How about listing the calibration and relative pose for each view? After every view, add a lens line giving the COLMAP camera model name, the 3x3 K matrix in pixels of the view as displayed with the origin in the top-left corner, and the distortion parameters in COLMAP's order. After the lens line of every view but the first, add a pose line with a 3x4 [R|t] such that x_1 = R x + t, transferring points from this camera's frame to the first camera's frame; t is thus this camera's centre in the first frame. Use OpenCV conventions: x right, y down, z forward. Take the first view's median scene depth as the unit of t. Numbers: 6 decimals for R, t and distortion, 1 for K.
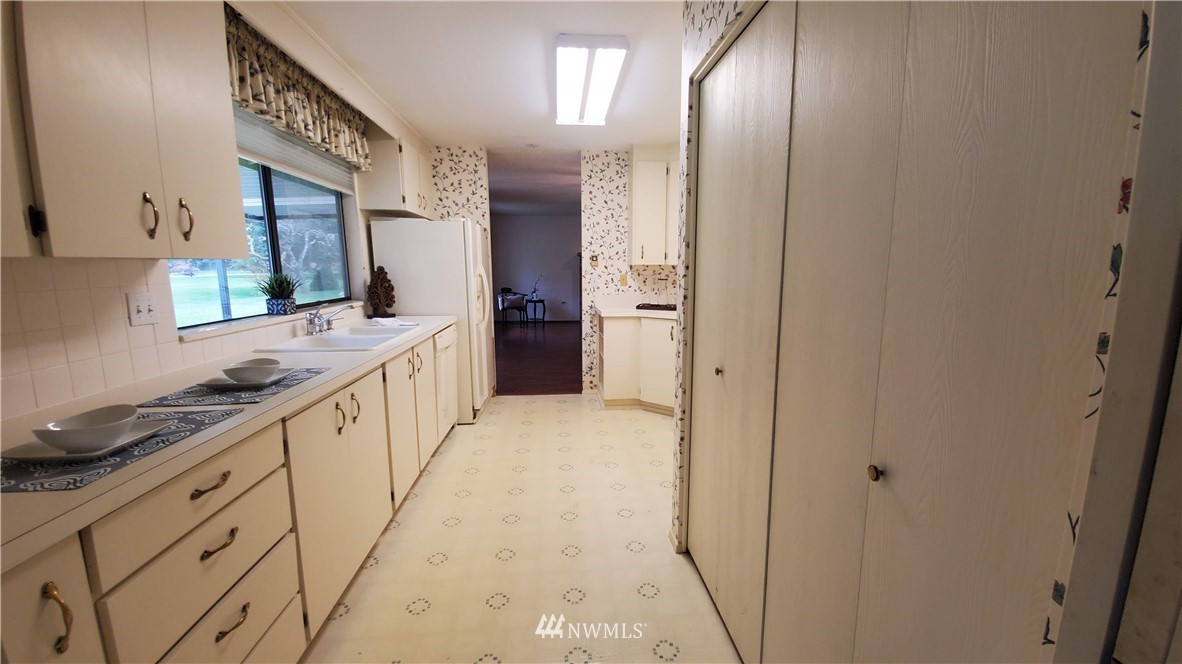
lens RADIAL K [[464.2, 0, 601.2], [0, 464.2, 334.8], [0, 0, 1]] dist [0.003560, -0.010284]
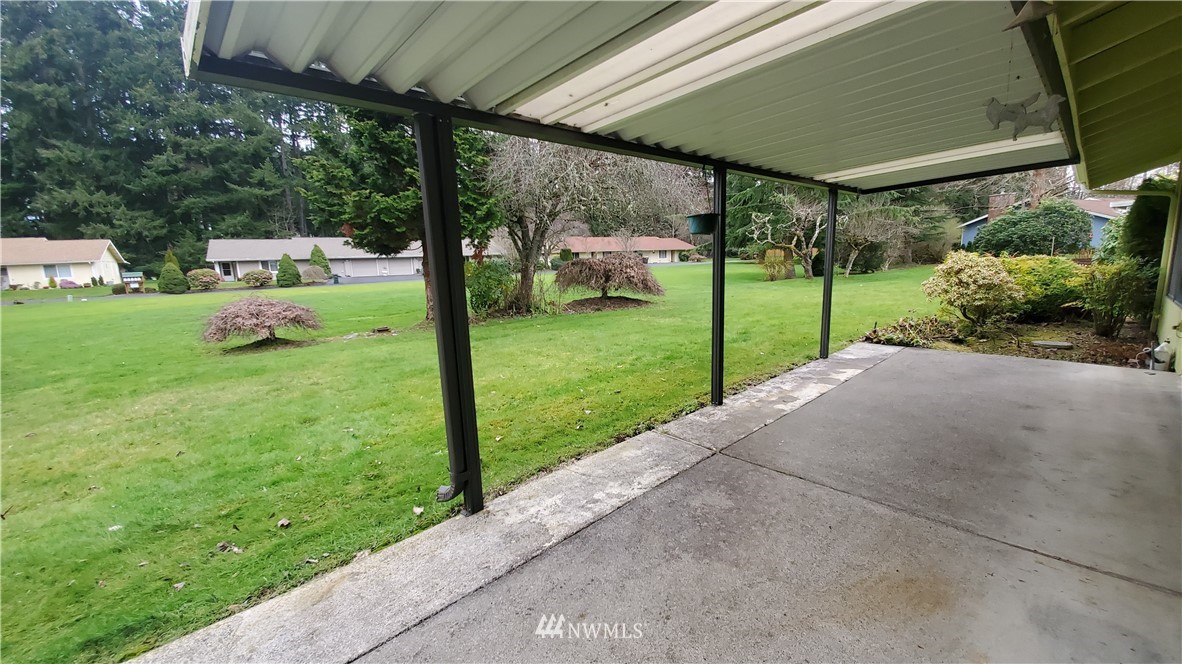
lens RADIAL K [[464.2, 0, 603.9], [0, 464.2, 338.4], [0, 0, 1]] dist [0.003560, -0.010284]
pose [[0.609944, 0.115358, -0.784003, -0.662437], [-0.084701, 0.993170, 0.080238, -0.029678], [0.787905, 0.017465, 0.615549, 0.213019]]
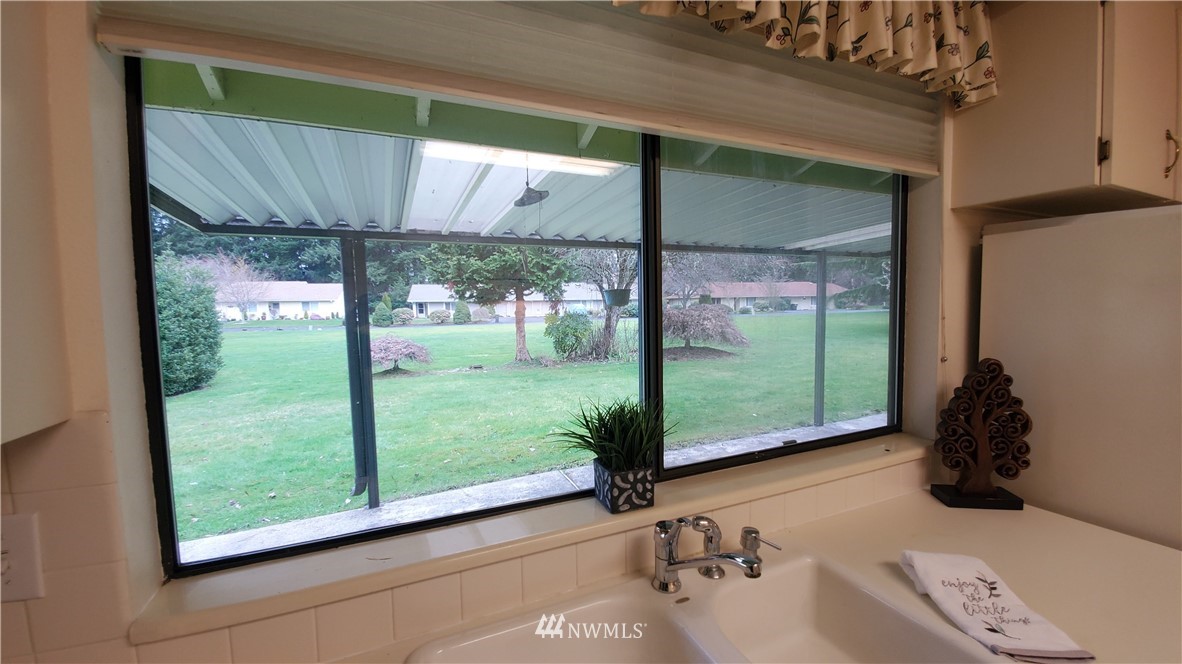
lens RADIAL K [[464.2, 0, 602.9], [0, 464.2, 340.8], [0, 0, 1]] dist [0.003560, -0.010284]
pose [[0.324726, 0.066550, -0.943464, -0.237314], [-0.123213, 0.991997, 0.027565, -0.133085], [0.937748, 0.107296, 0.330328, 0.597171]]
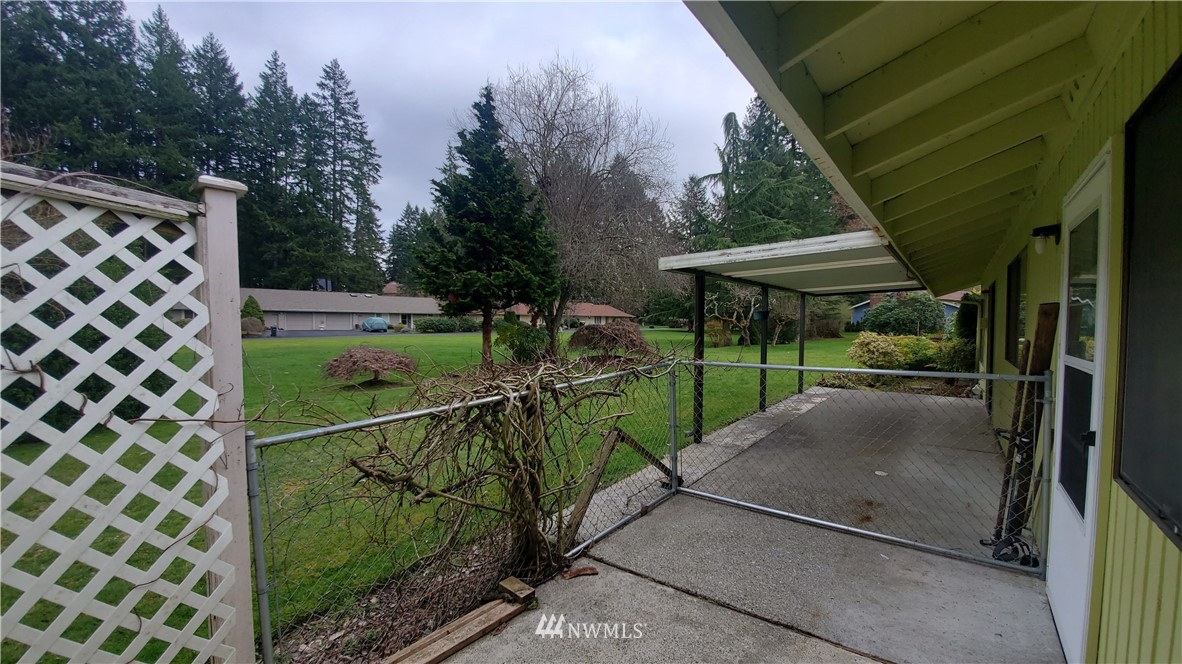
lens RADIAL K [[464.2, 0, 607.1], [0, 464.2, 340.4], [0, 0, 1]] dist [0.003560, -0.010284]
pose [[0.736114, 0.034216, -0.675992, -0.480823], [-0.108586, 0.991755, -0.068045, 0.104665], [0.668090, 0.123493, 0.733761, -0.923582]]
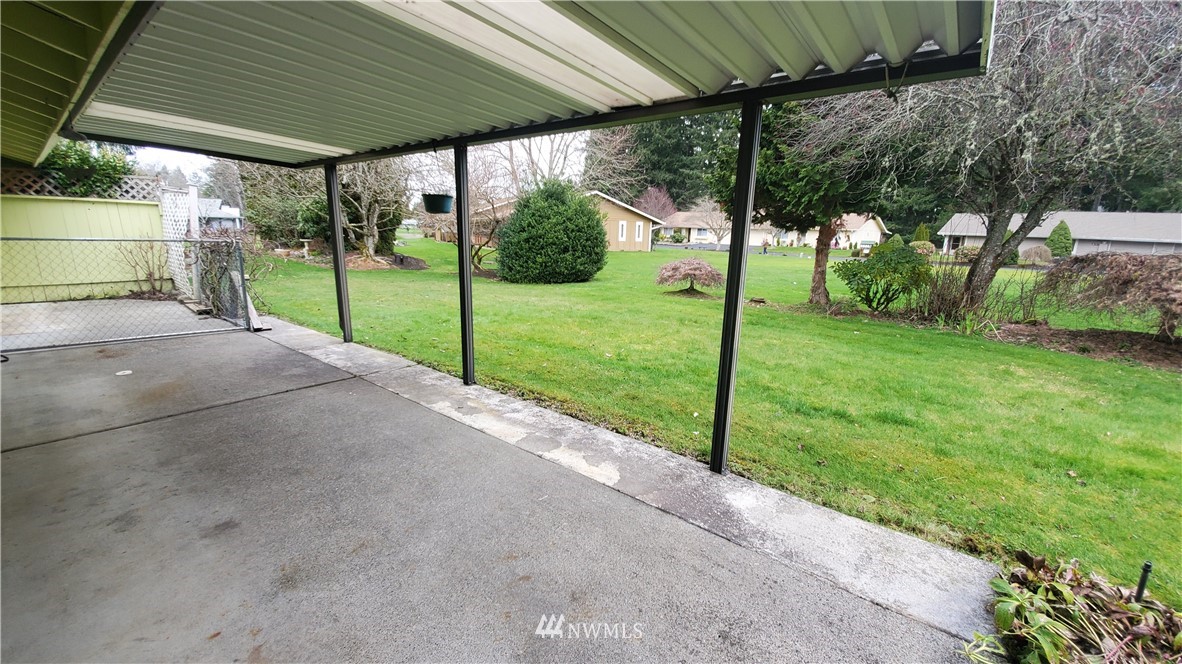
lens RADIAL K [[464.2, 0, 595.1], [0, 464.2, 344.5], [0, 0, 1]] dist [0.003560, -0.010284]
pose [[-0.701933, 0.145300, -0.697265, -0.803477], [-0.135445, 0.933874, 0.330958, -0.324039], [0.699246, 0.326751, -0.635837, 2.111343]]
